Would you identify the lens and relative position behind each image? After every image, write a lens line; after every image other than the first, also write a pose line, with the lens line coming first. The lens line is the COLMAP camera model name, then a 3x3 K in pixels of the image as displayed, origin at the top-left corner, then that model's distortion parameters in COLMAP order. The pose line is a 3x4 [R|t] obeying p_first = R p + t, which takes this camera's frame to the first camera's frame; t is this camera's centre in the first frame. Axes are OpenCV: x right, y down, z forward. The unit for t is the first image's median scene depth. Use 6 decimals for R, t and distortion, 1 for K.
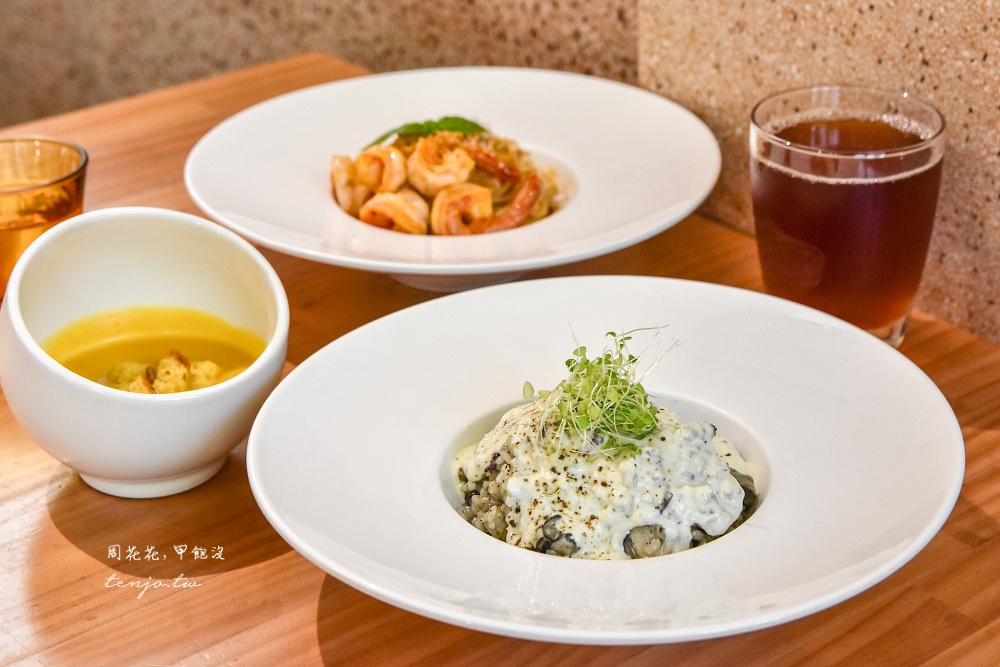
lens RADIAL K [[2397.7, 0, 500.2], [0, 2397.7, 333.6], [0, 0, 1]] dist [-0.045511, 0.000000]
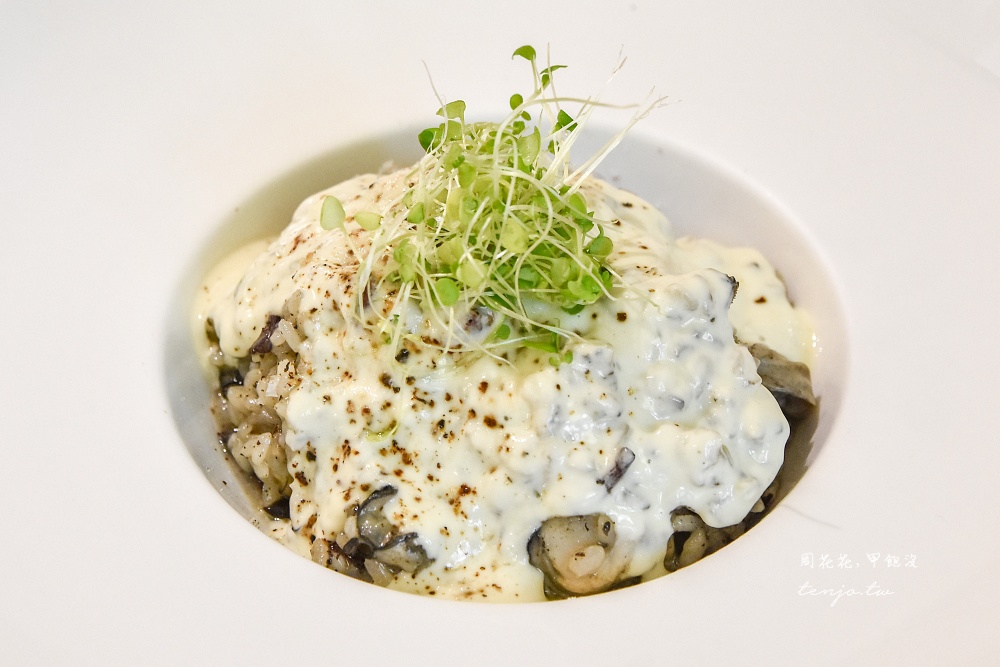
lens RADIAL K [[2397.7, 0, 499.4], [0, 2397.7, 333.0], [0, 0, 1]] dist [-0.045511, 0.000000]
pose [[0.999706, 0.021881, -0.010466, 0.049350], [-0.016743, 0.934733, 0.354957, -0.119308], [0.017550, -0.354677, 0.934824, 0.565074]]
